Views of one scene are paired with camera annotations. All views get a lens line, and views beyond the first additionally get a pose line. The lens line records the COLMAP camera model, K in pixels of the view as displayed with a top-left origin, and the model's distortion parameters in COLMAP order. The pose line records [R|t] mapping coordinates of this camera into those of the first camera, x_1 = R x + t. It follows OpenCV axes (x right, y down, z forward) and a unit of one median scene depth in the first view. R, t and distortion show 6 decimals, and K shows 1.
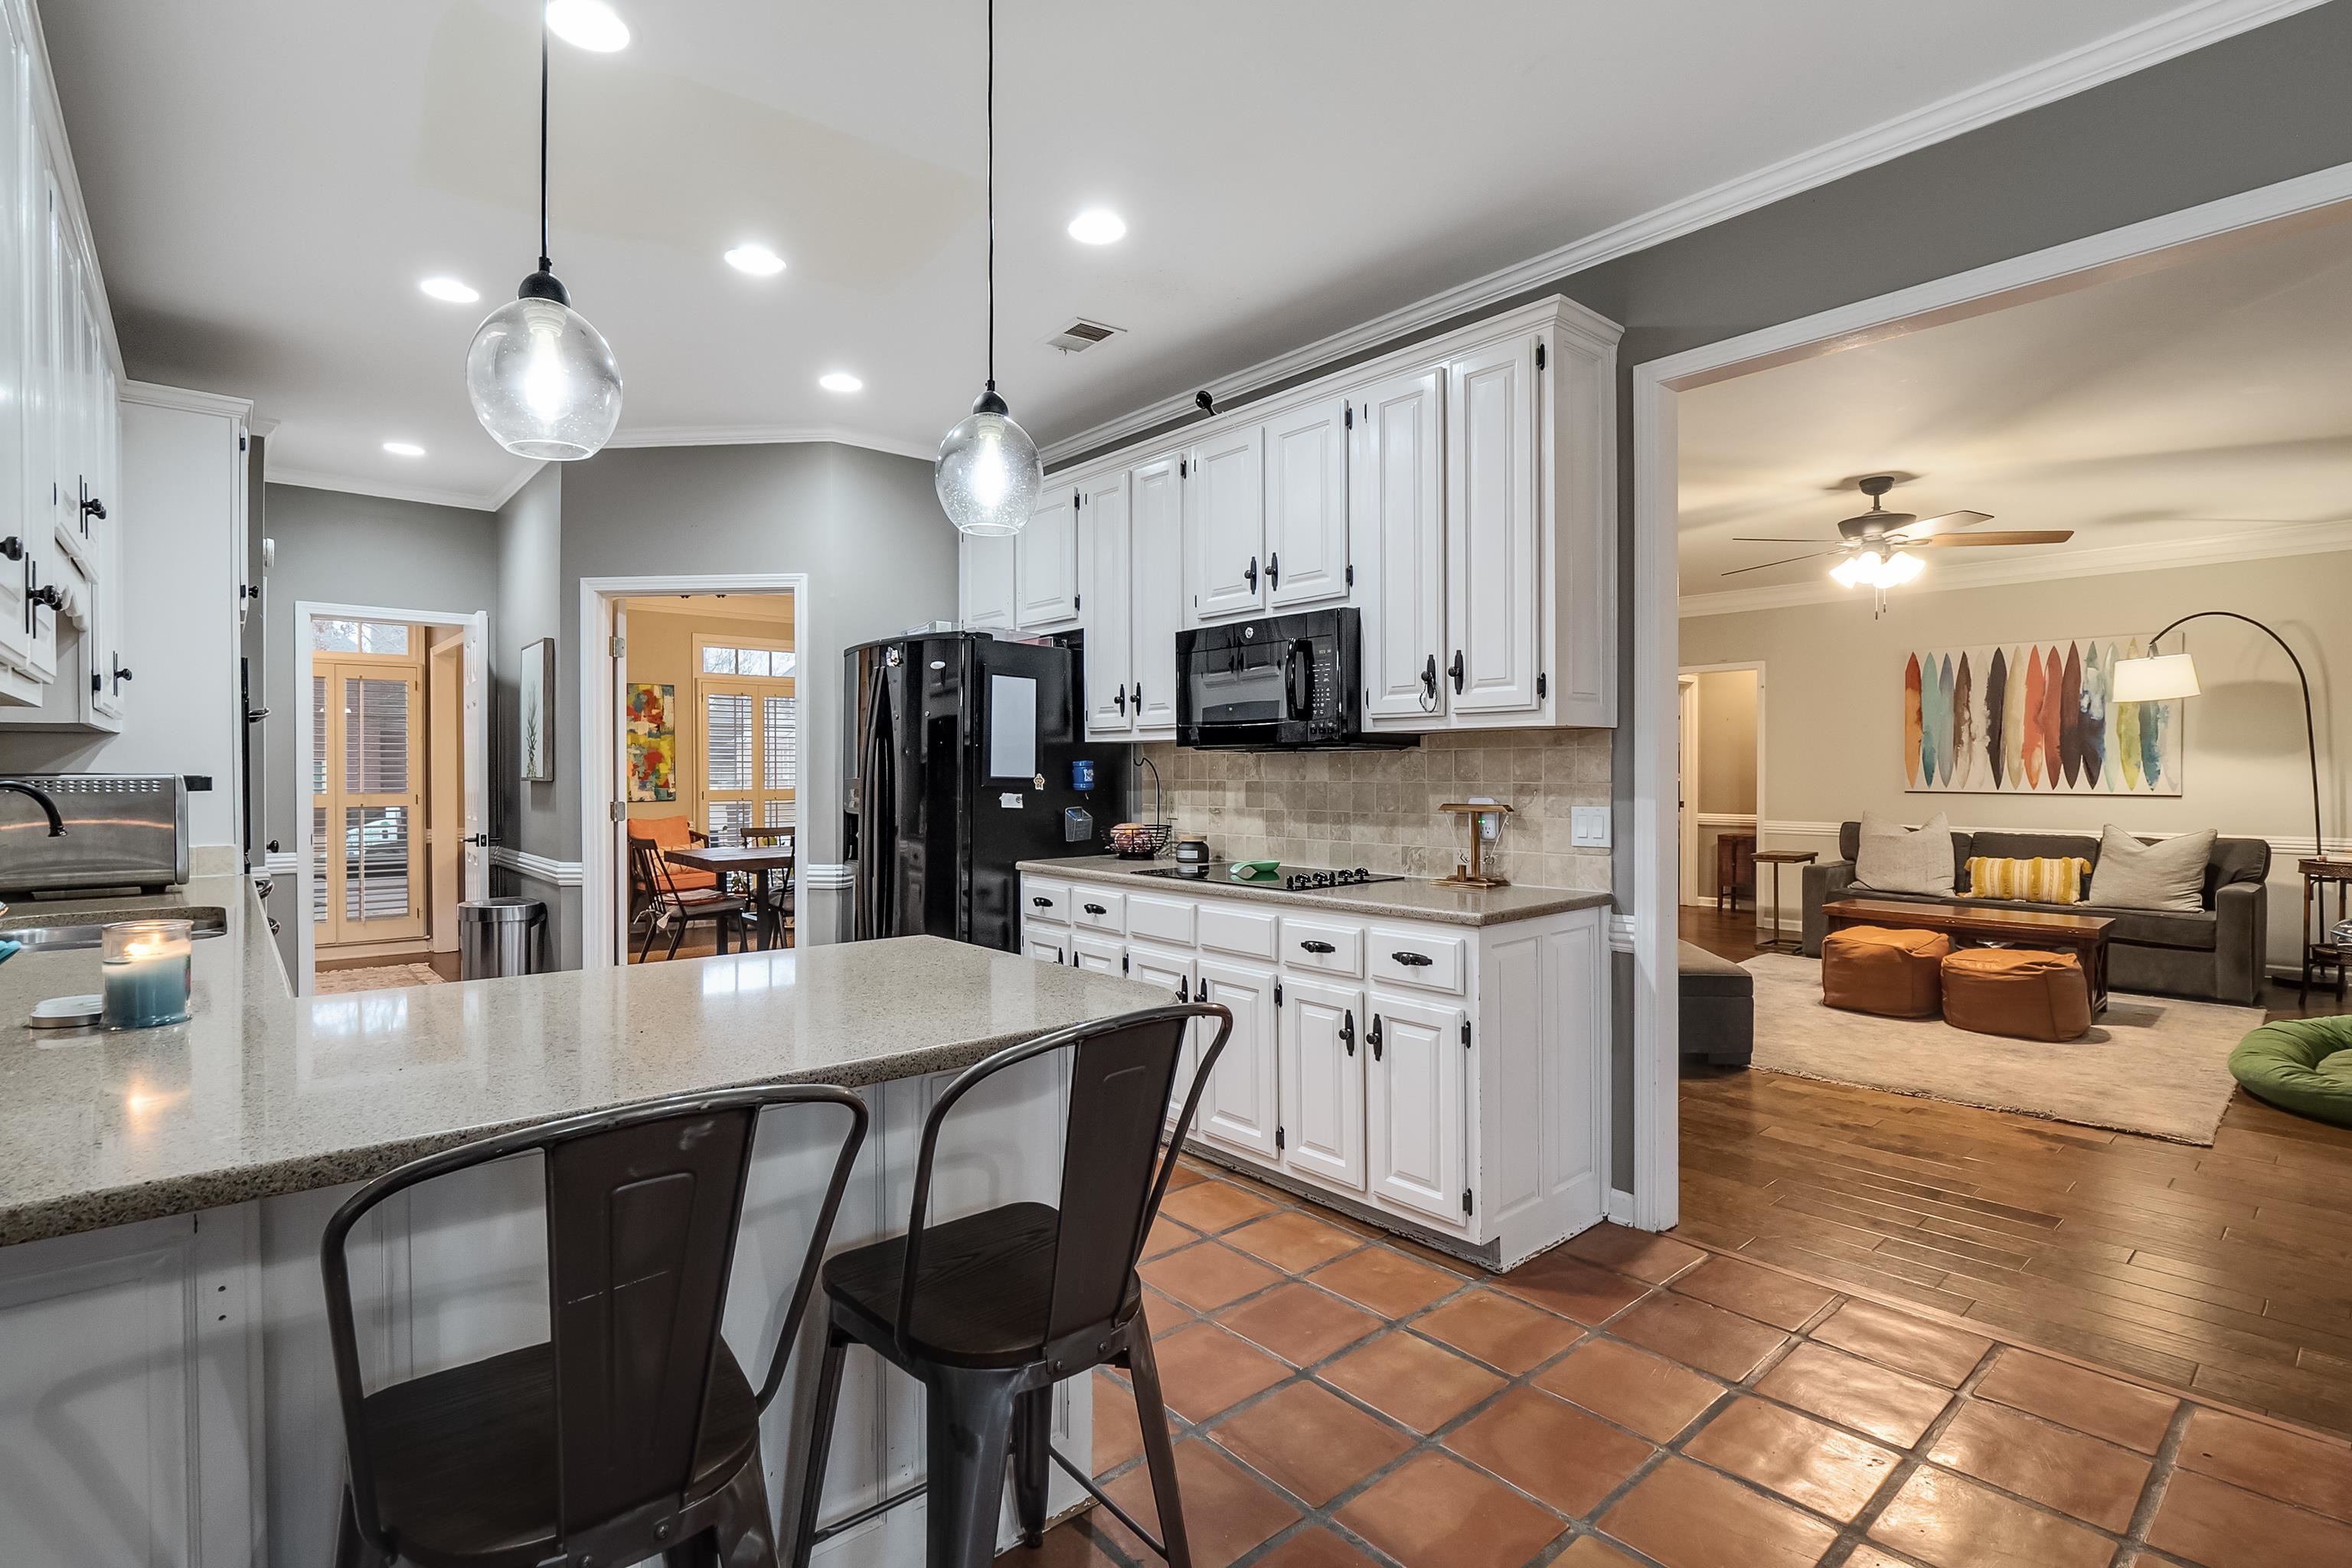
lens RADIAL K [[1119.7, 0, 1199.4], [0, 1119.7, 771.4], [0, 0, 1]] dist [-0.014101, 0.000441]
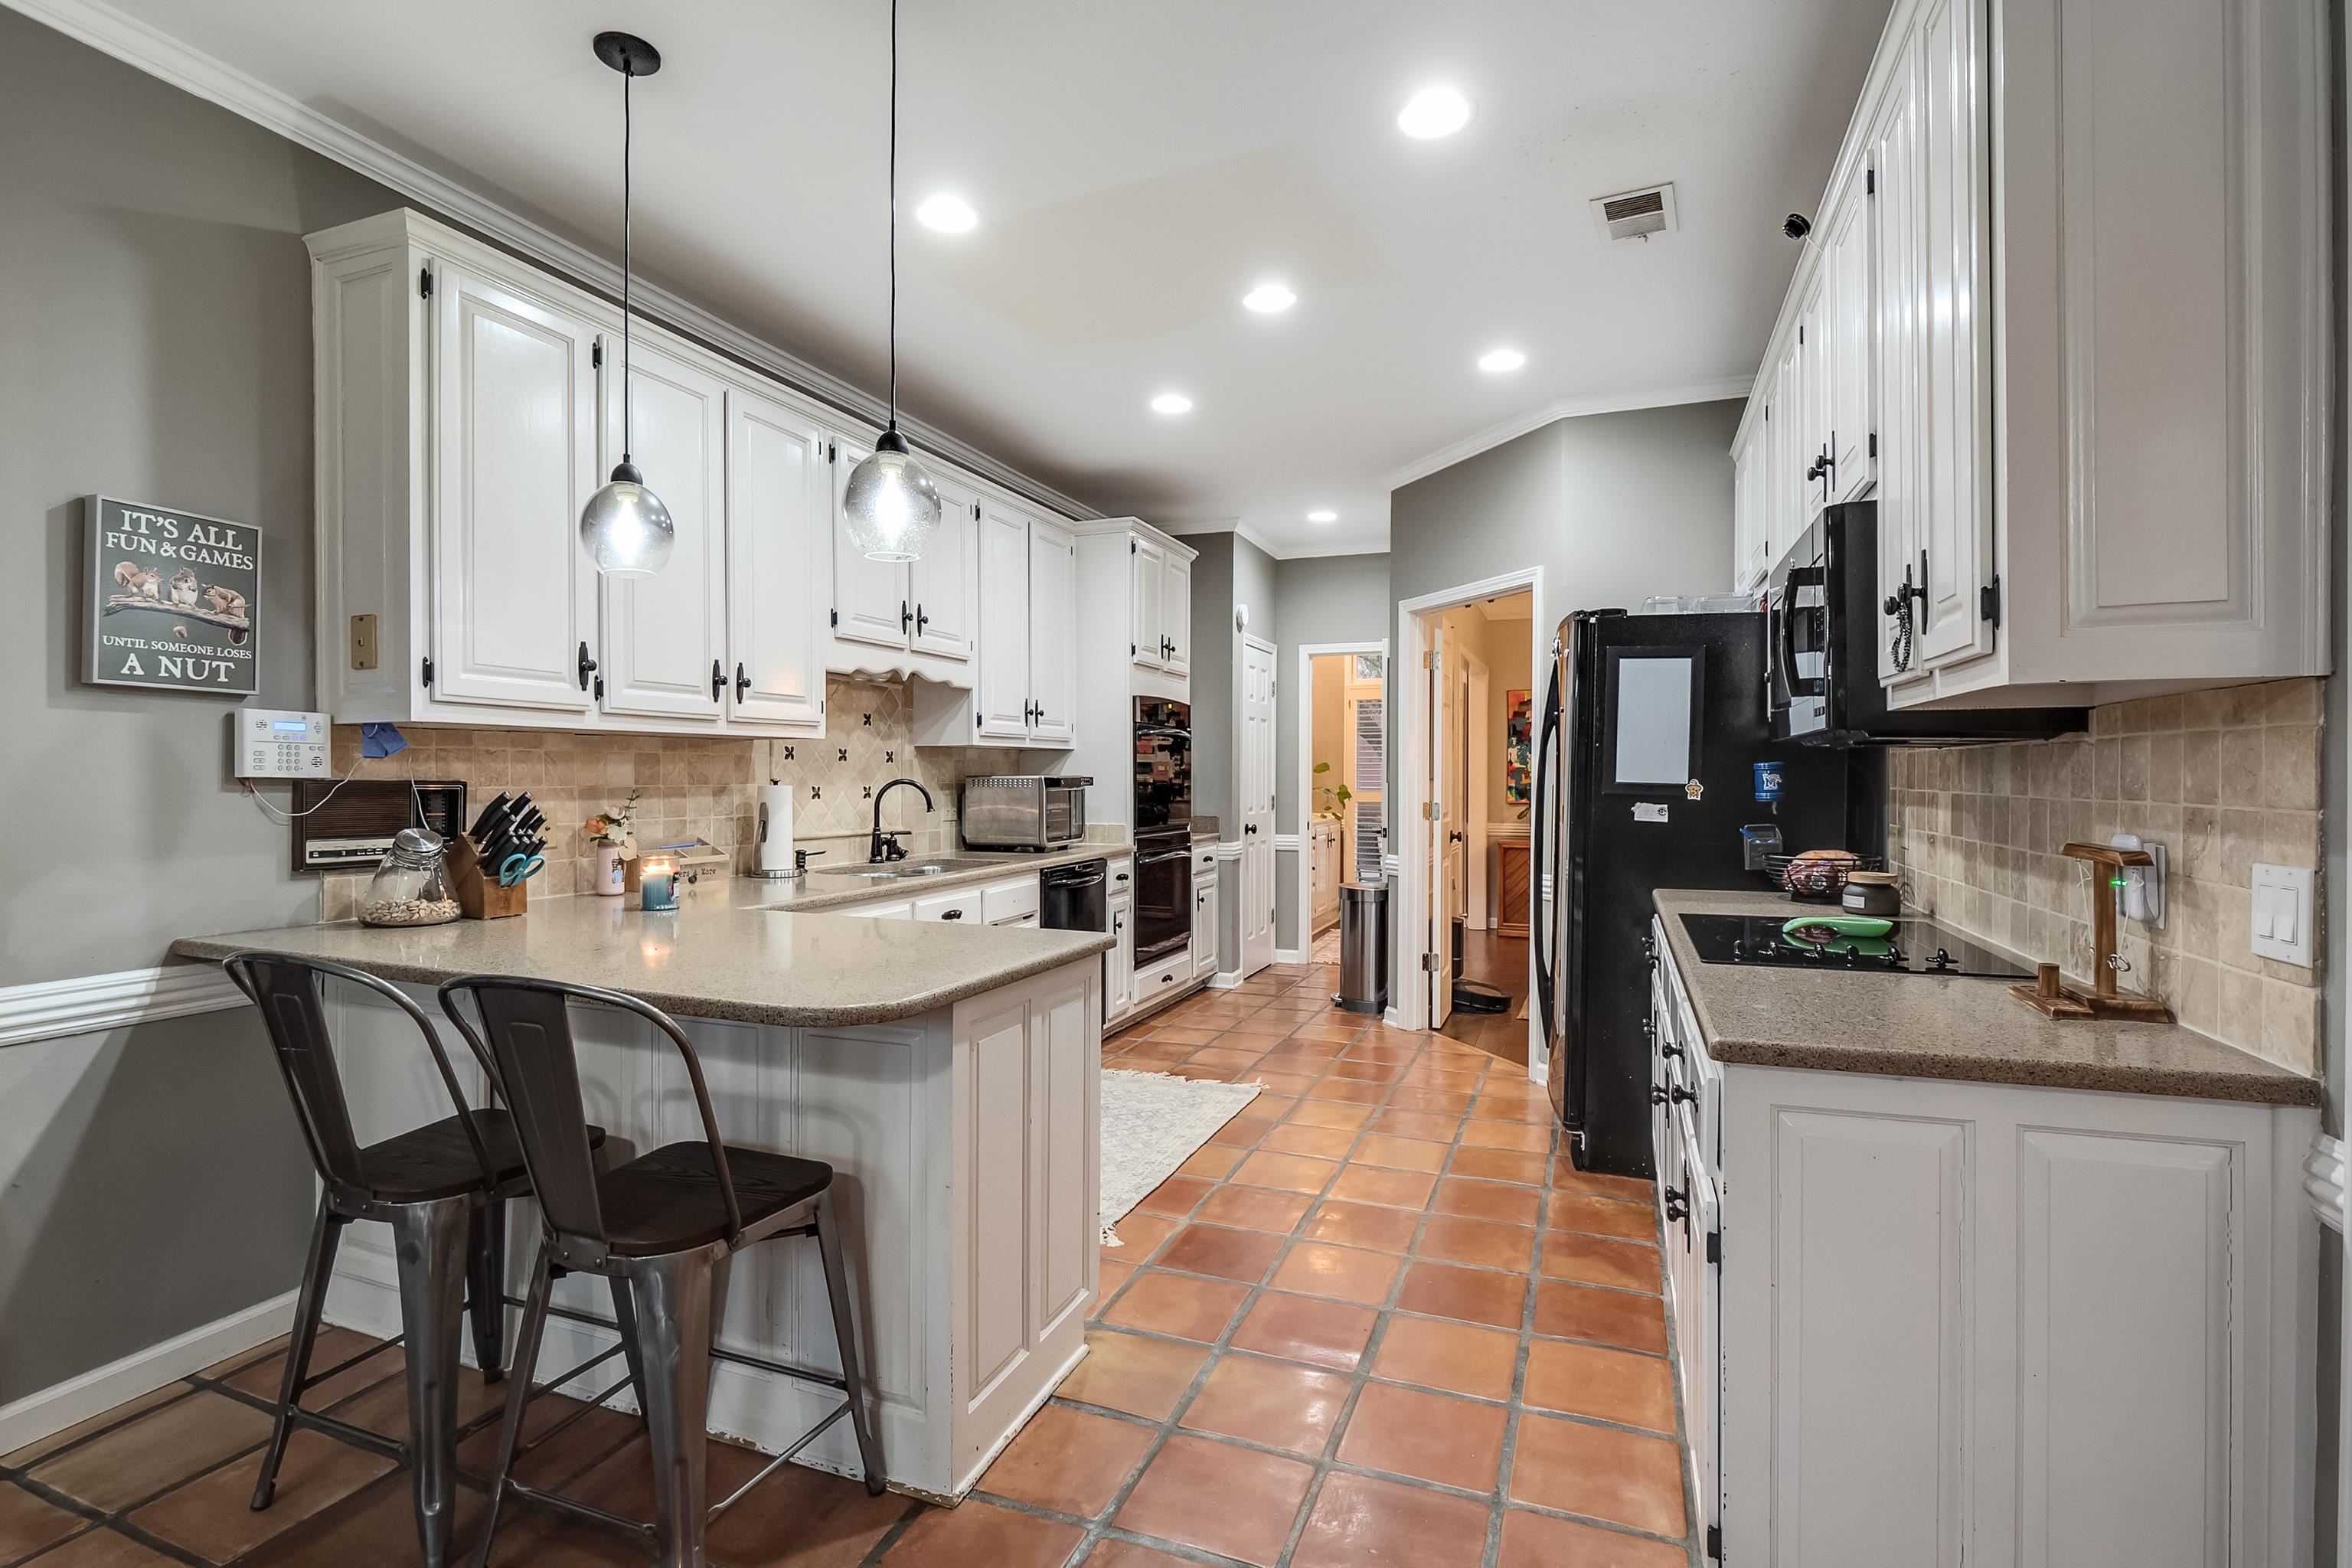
lens RADIAL K [[1119.7, 0, 1162.6], [0, 1119.7, 786.3], [0, 0, 1]] dist [-0.014101, 0.000441]
pose [[0.448141, 0.011848, -0.893884, 0.452974], [-0.002330, 0.999924, 0.012085, -0.001952], [0.893960, -0.003333, 0.448135, 0.371429]]
